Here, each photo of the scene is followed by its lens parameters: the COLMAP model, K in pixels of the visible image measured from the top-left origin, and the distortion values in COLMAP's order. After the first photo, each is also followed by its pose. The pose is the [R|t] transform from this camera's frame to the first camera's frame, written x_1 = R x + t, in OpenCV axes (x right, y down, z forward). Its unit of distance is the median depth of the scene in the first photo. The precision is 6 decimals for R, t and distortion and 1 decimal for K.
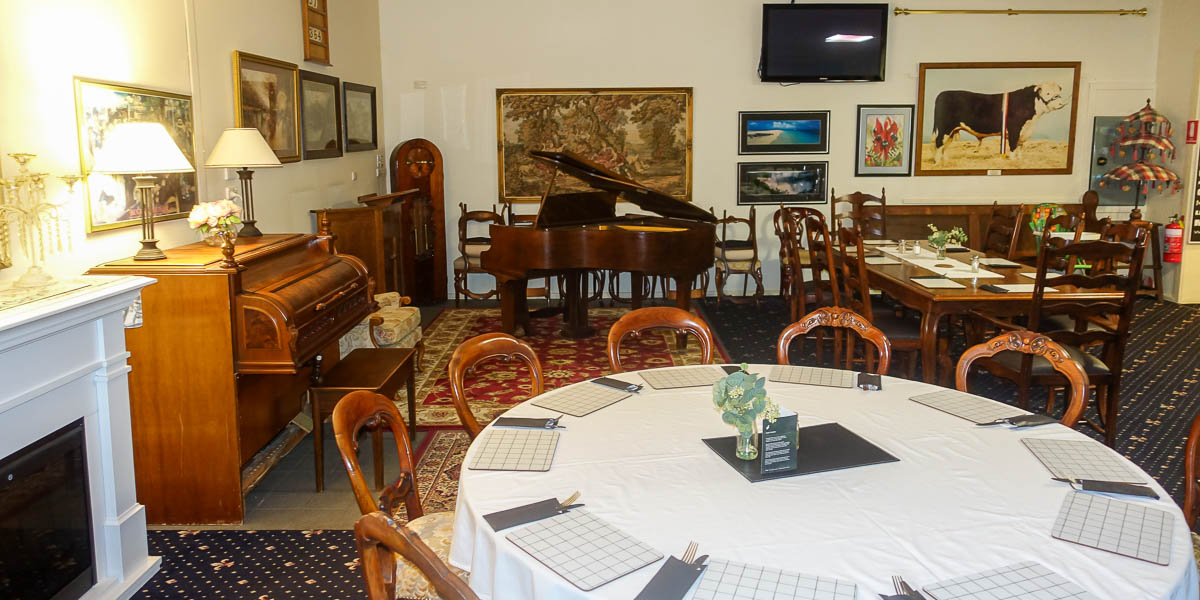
lens RADIAL K [[818.9, 0, 600.4], [0, 818.9, 257.6], [0, 0, 1]] dist [-0.013123, 0.005817]
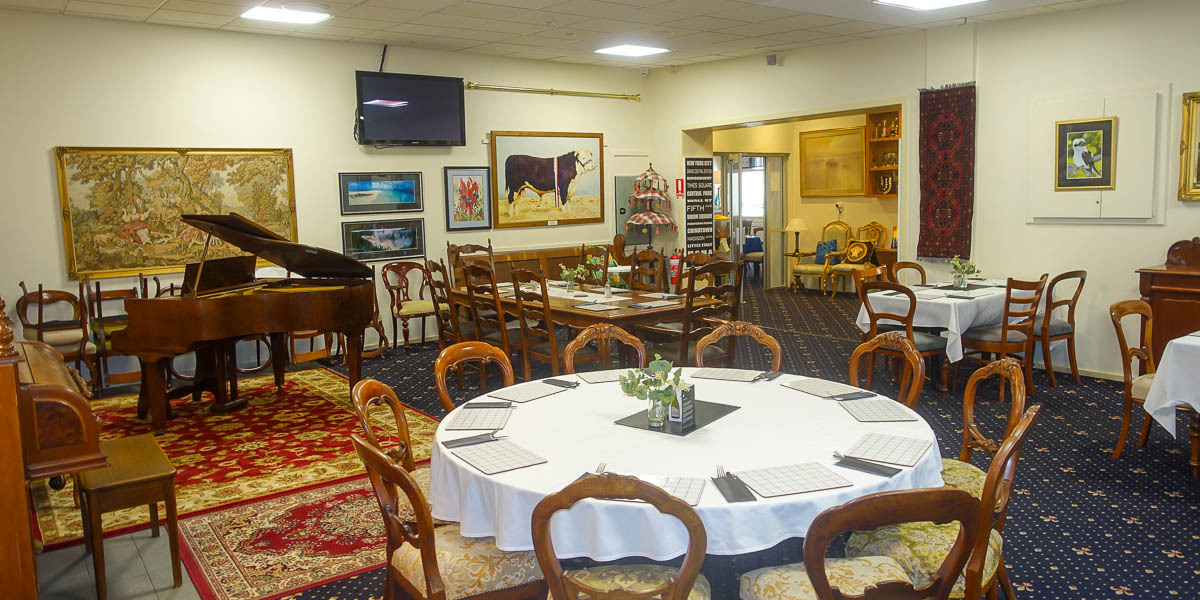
lens RADIAL K [[818.9, 0, 601.9], [0, 818.9, 296.2], [0, 0, 1]] dist [-0.013123, 0.005817]
pose [[0.800323, -0.088922, 0.592939, -0.188859], [0.106155, 0.994332, 0.005836, 0.004424], [-0.590097, 0.058273, 0.805227, -0.012405]]
